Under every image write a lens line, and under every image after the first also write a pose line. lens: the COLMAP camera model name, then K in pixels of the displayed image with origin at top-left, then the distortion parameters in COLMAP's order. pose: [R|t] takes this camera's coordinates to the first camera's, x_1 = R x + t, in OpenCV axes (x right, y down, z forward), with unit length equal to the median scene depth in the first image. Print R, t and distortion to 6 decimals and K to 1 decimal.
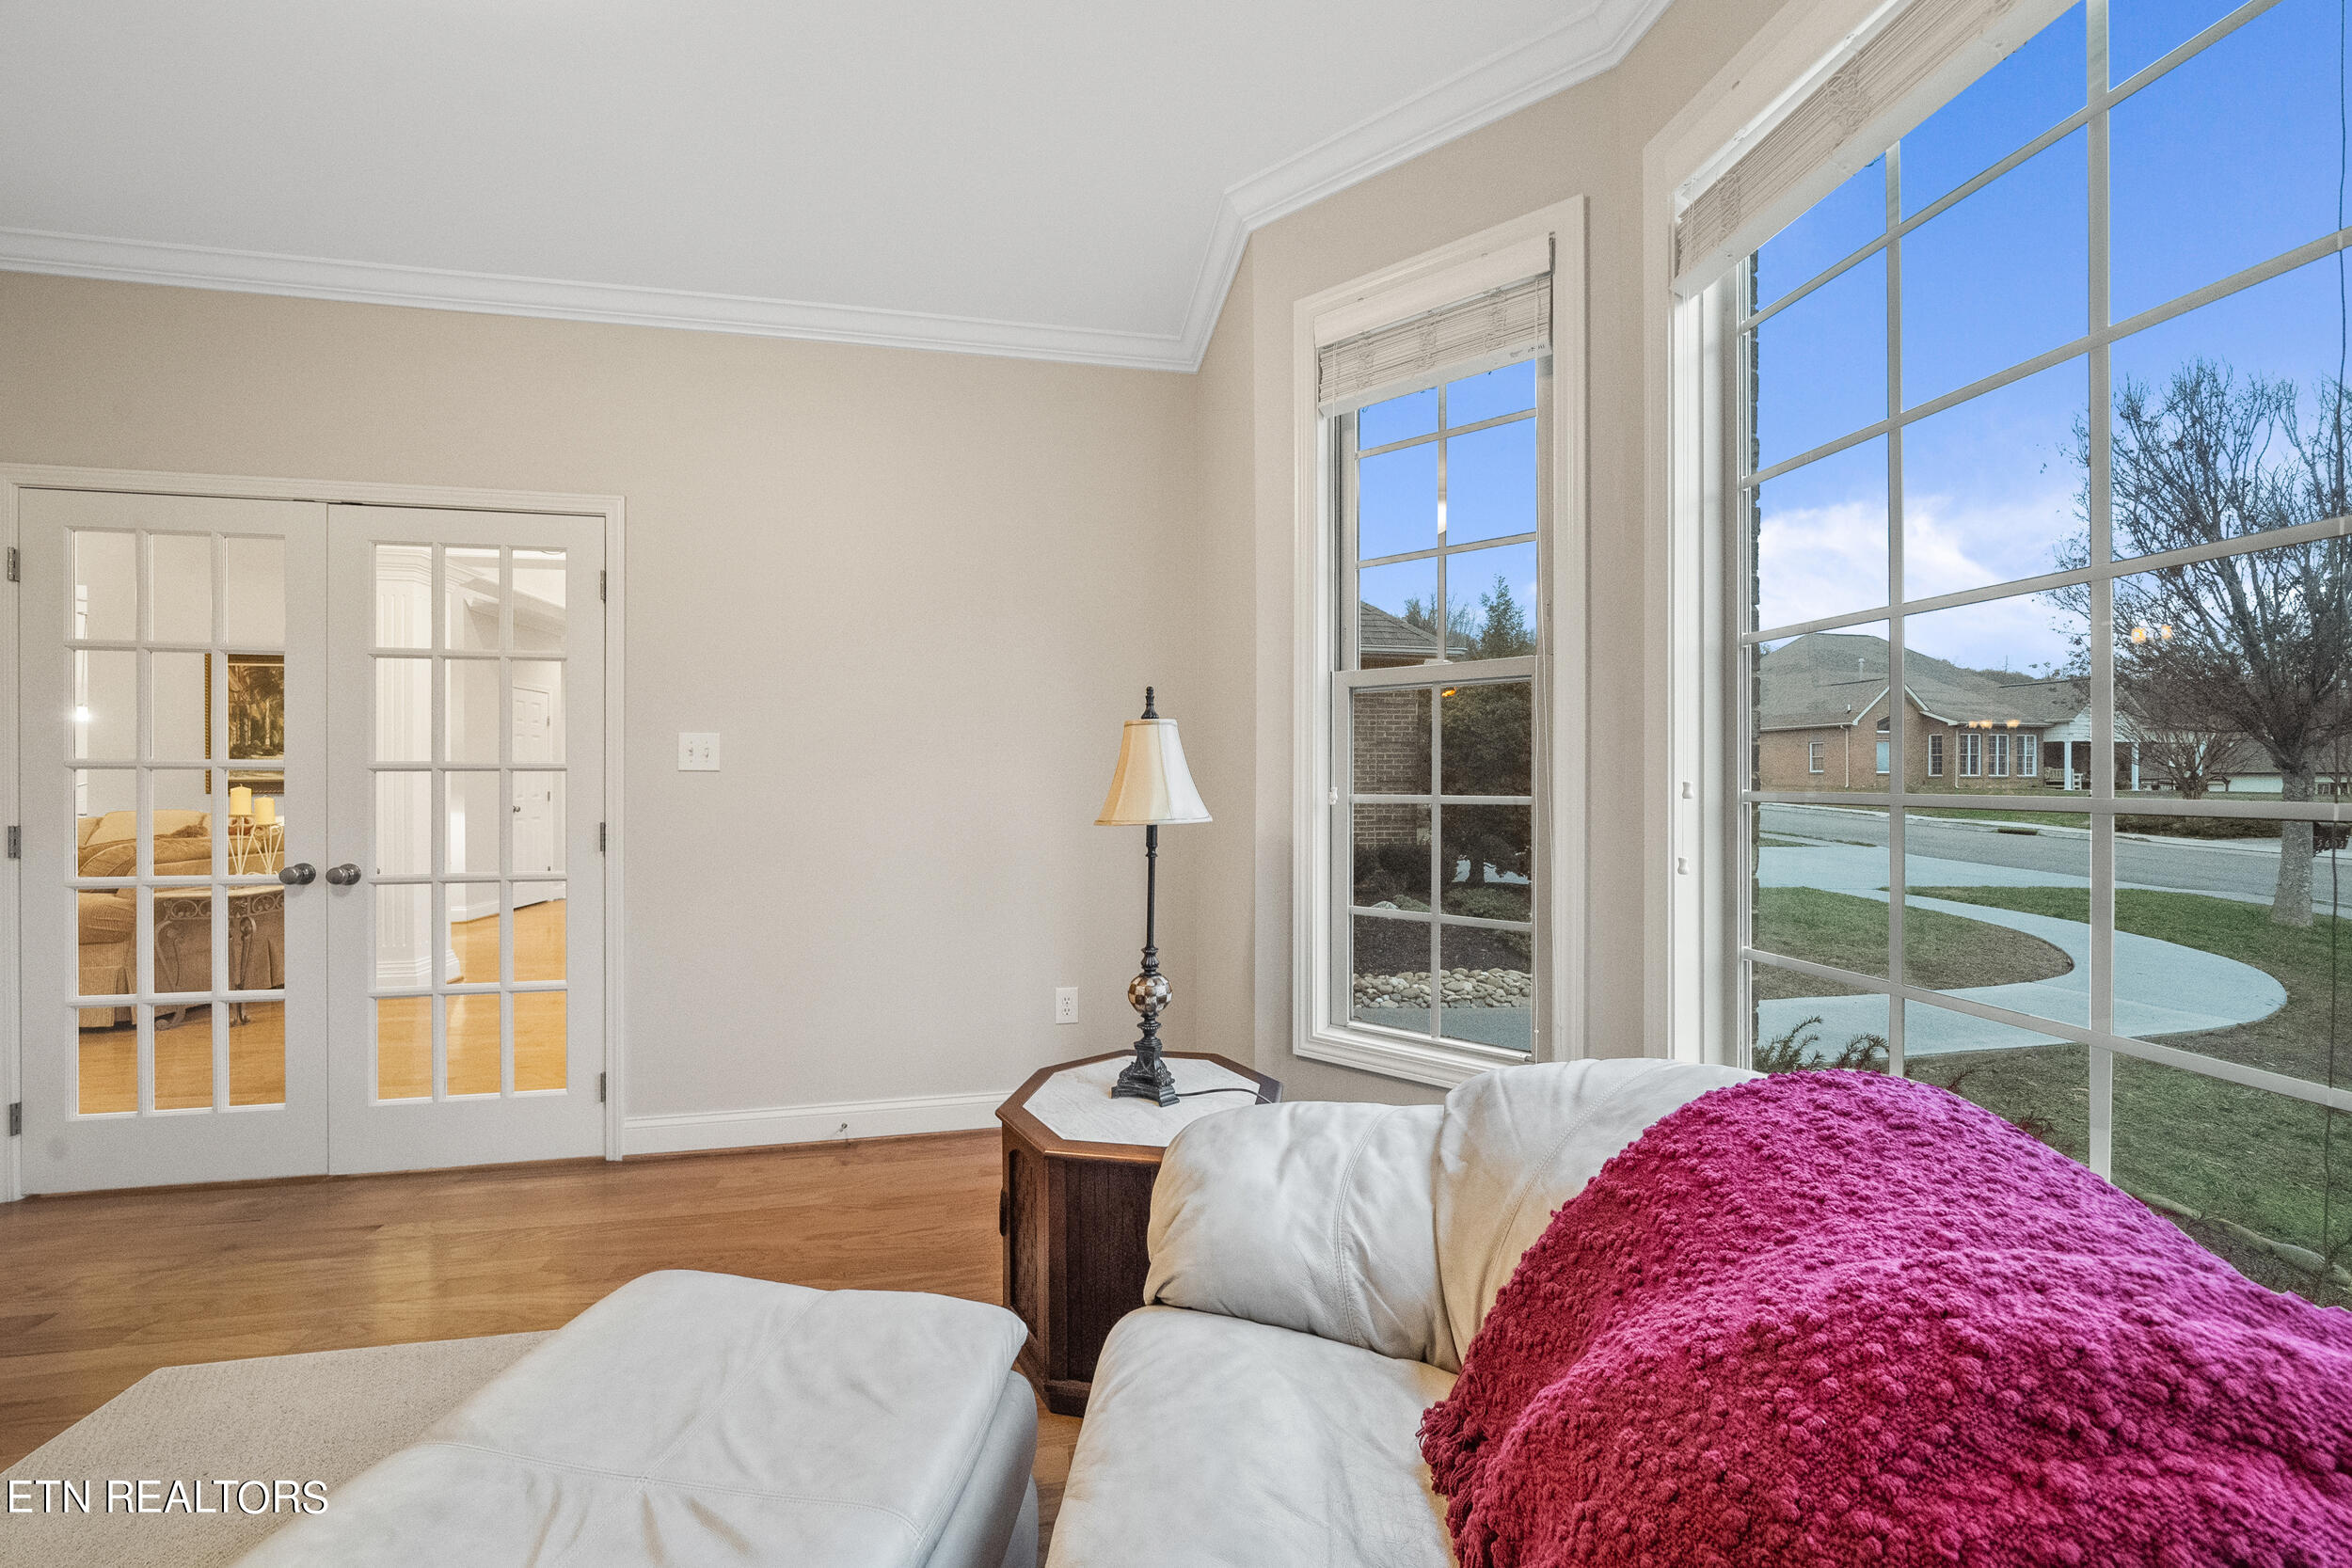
lens RADIAL K [[805.0, 0, 1178.6], [0, 805.0, 777.1], [0, 0, 1]] dist [-0.005059, 0.000143]
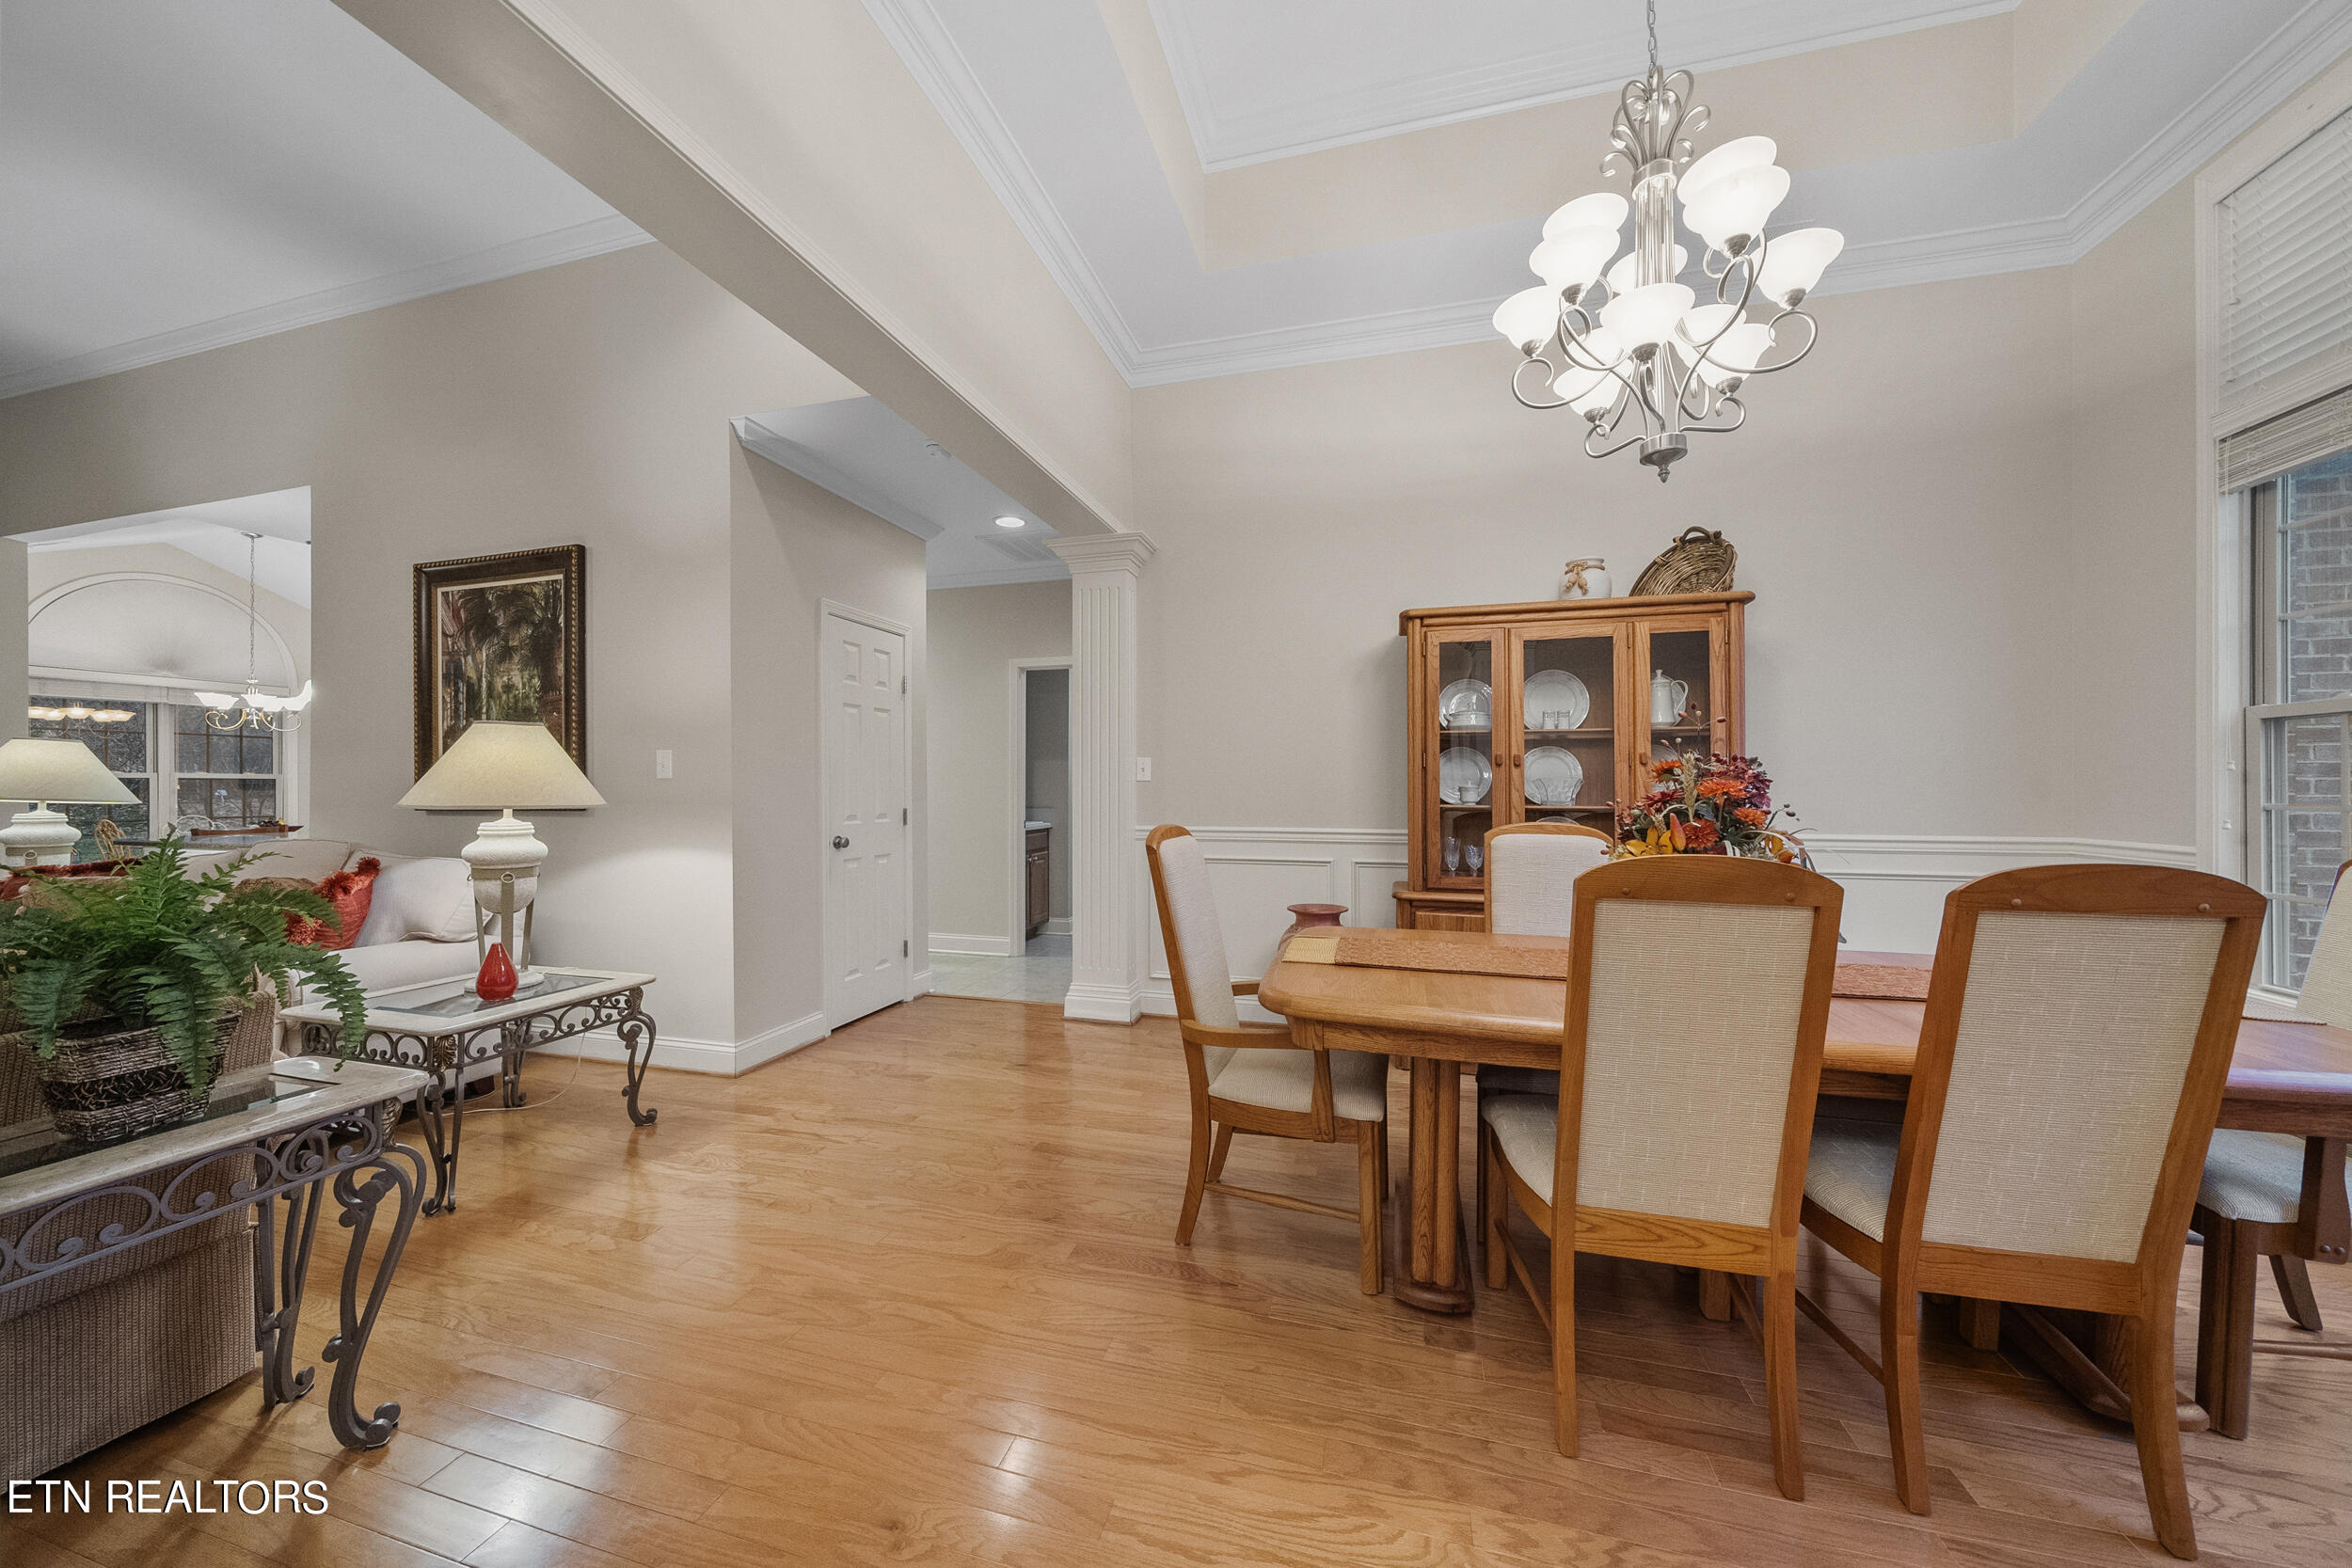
lens RADIAL K [[805.0, 0, 1174.5], [0, 805.0, 786.3], [0, 0, 1]] dist [-0.005059, 0.000143]
pose [[0.893920, 0.000552, -0.448226, -0.443222], [-0.001073, 0.999999, -0.000910, 0.002832], [0.448225, 0.001294, 0.893920, 0.711948]]
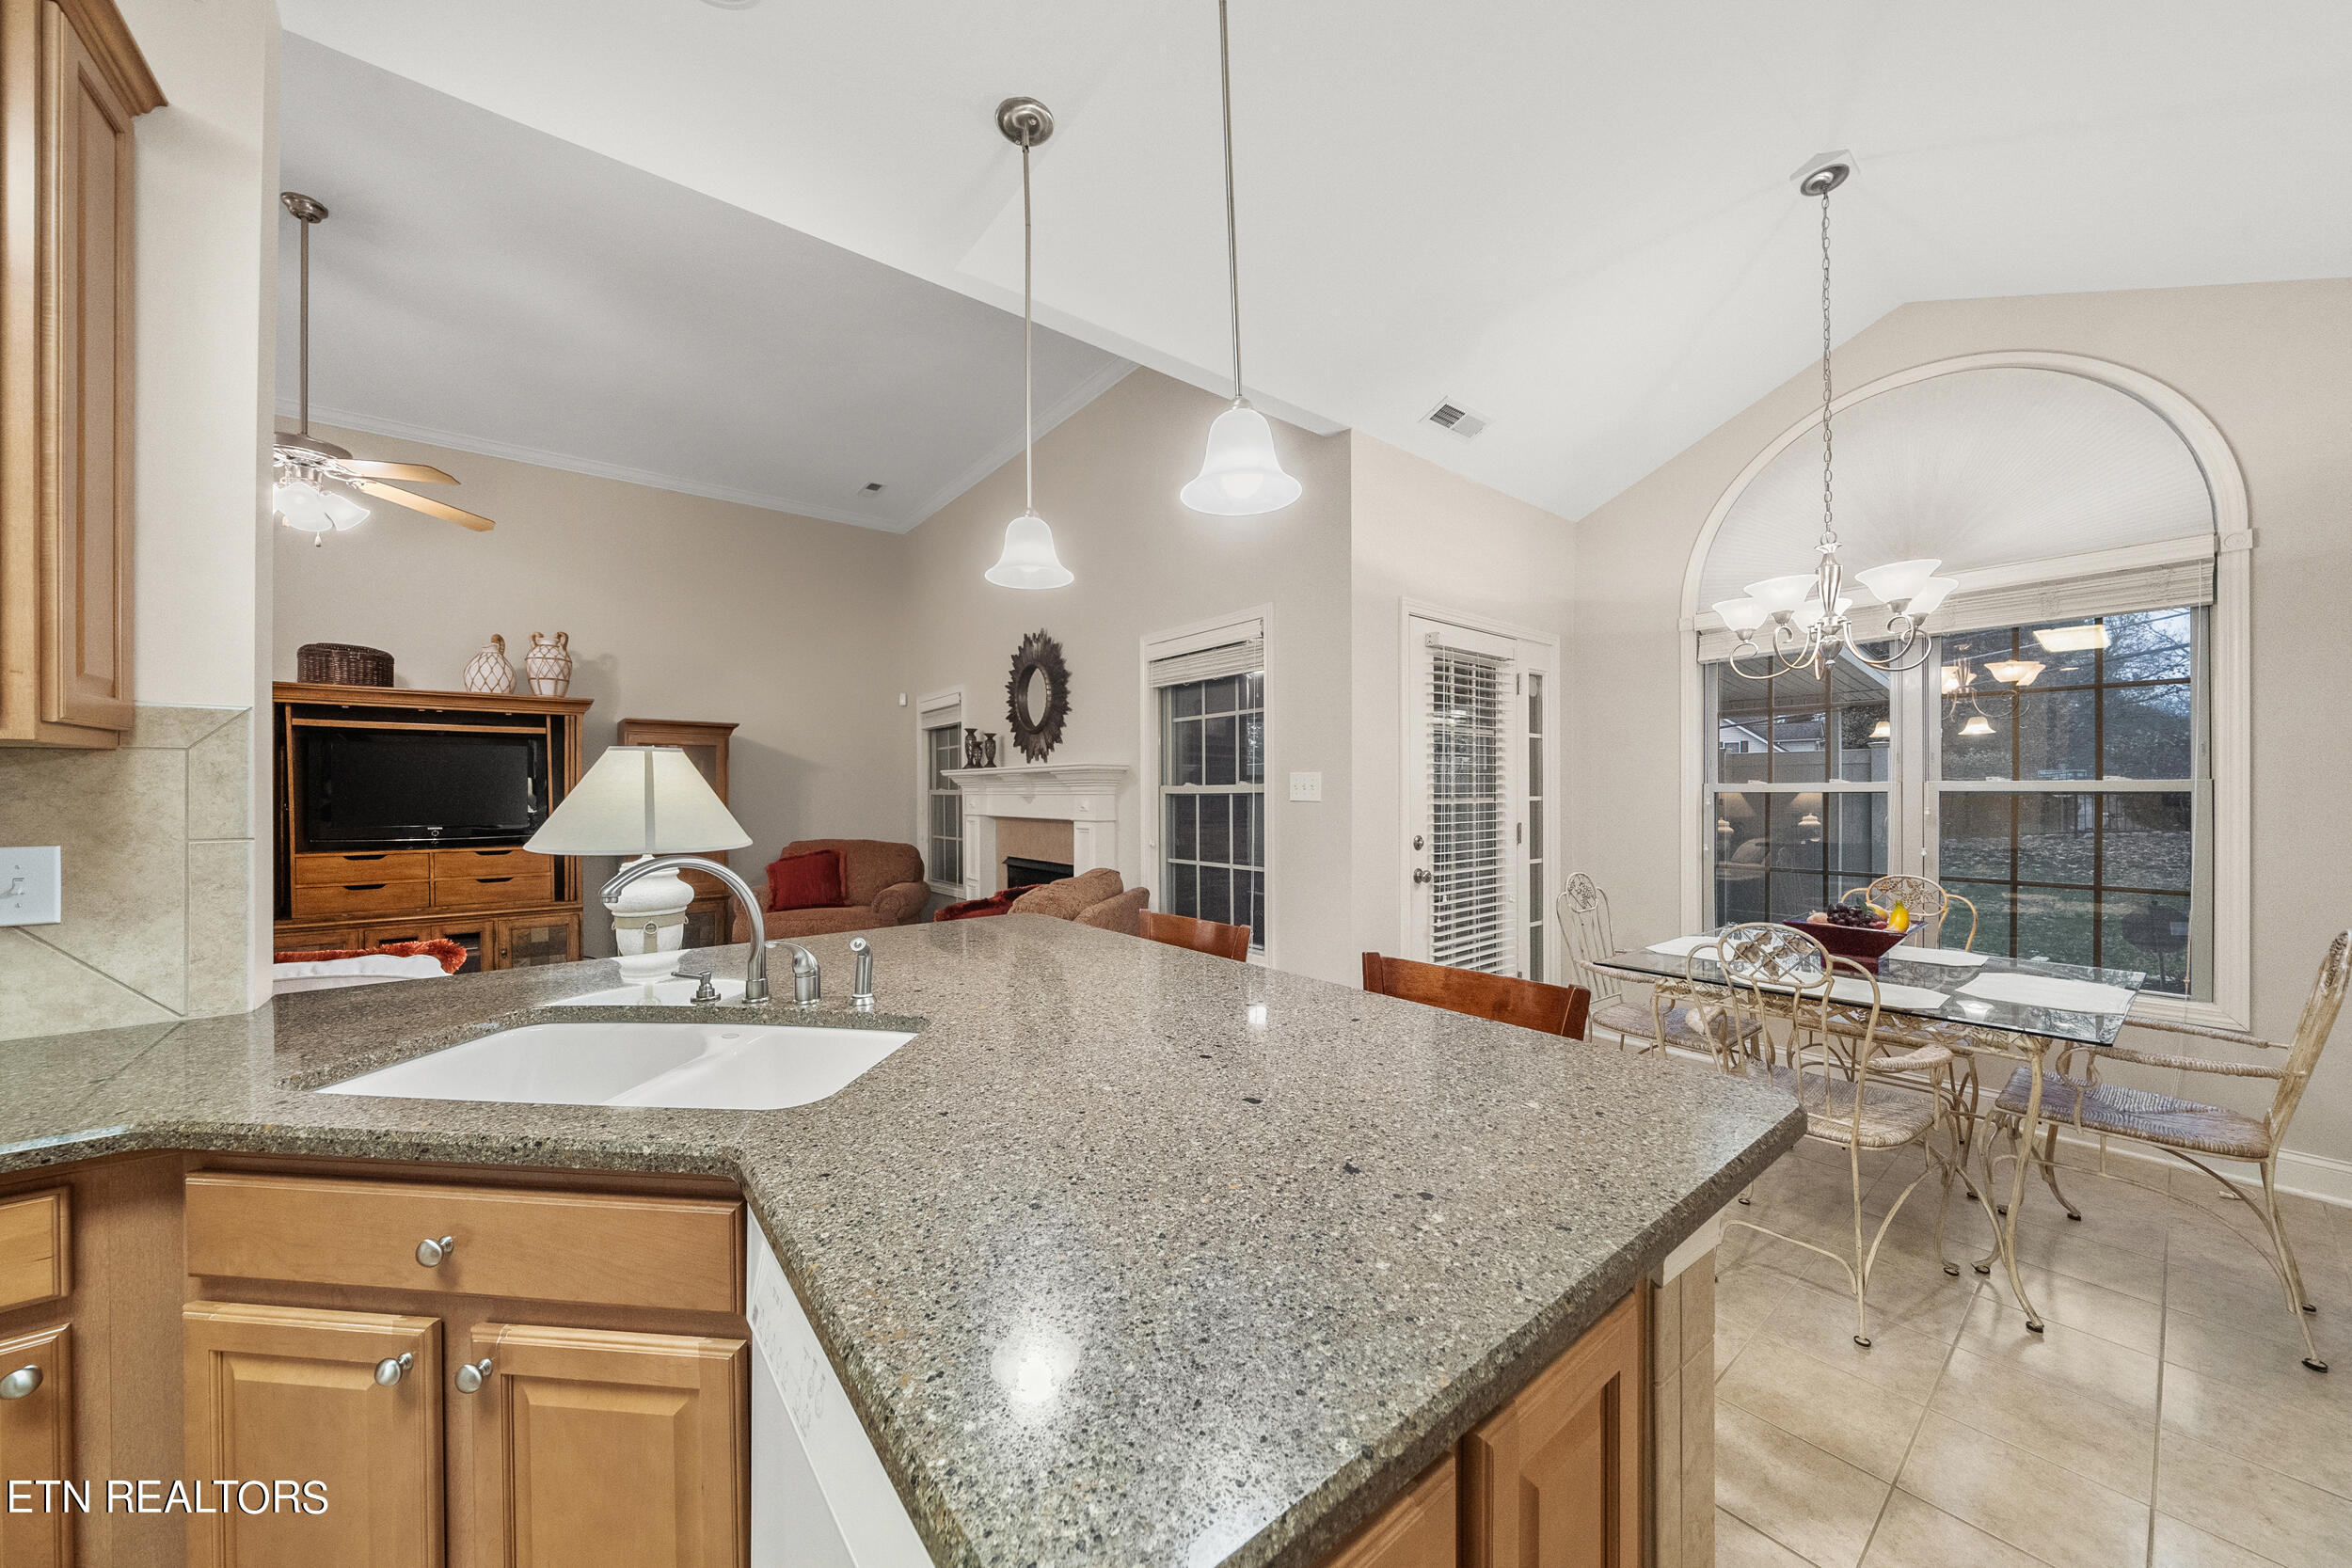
lens RADIAL K [[805.0, 0, 1179.9], [0, 805.0, 790.1], [0, 0, 1]] dist [-0.005059, 0.000143]
pose [[-0.884996, 0.004314, -0.465578, -1.445286], [0.004974, 0.999988, -0.000187, -0.010139], [0.465571, -0.002481, -0.885007, 1.288880]]
